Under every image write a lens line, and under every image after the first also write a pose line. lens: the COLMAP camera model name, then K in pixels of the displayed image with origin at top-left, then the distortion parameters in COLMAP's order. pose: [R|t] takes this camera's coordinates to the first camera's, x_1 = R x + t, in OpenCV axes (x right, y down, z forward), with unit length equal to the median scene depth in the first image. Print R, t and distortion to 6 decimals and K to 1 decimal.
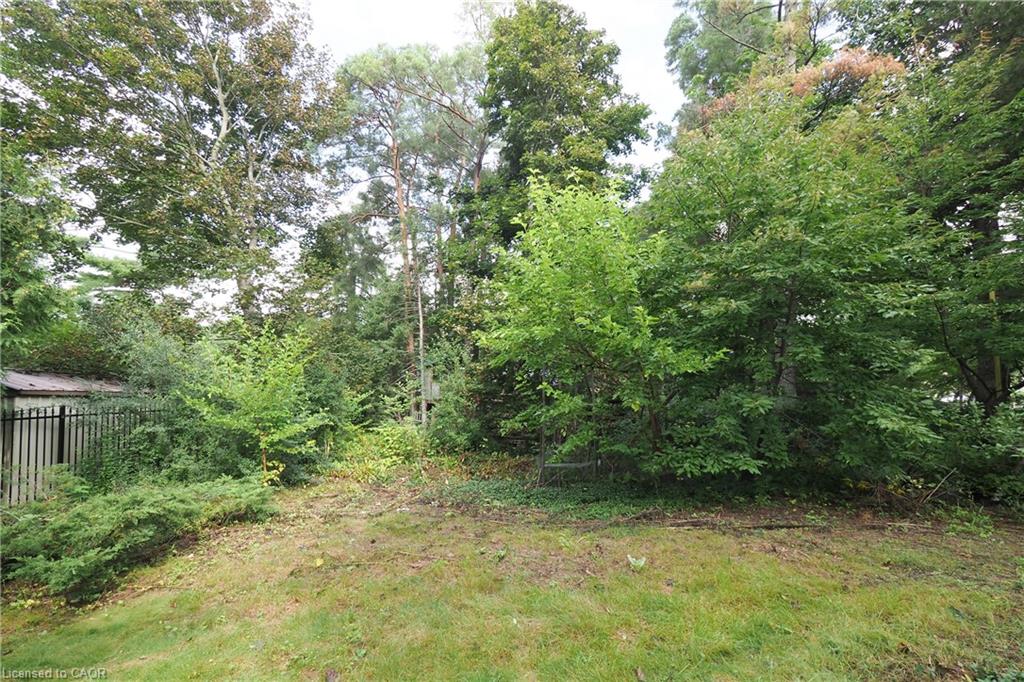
lens RADIAL K [[452.8, 0, 497.9], [0, 452.8, 347.5], [0, 0, 1]] dist [-0.004022, -0.000301]
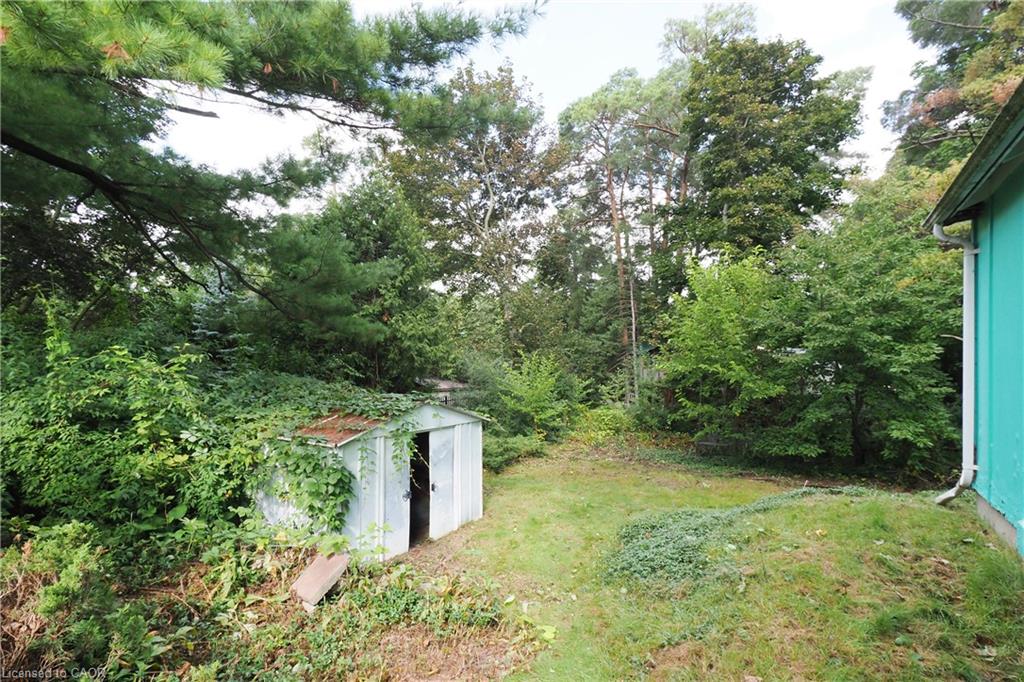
lens RADIAL K [[520.7, 0, 508.1], [0, 520.7, 346.3], [0, 0, 1]] dist [0.021055, -0.000047]
pose [[0.906309, 0.000997, -0.422615, 0.200483], [0.033696, 0.996643, 0.074613, -0.176197], [0.421270, -0.081863, 0.903233, -0.675506]]
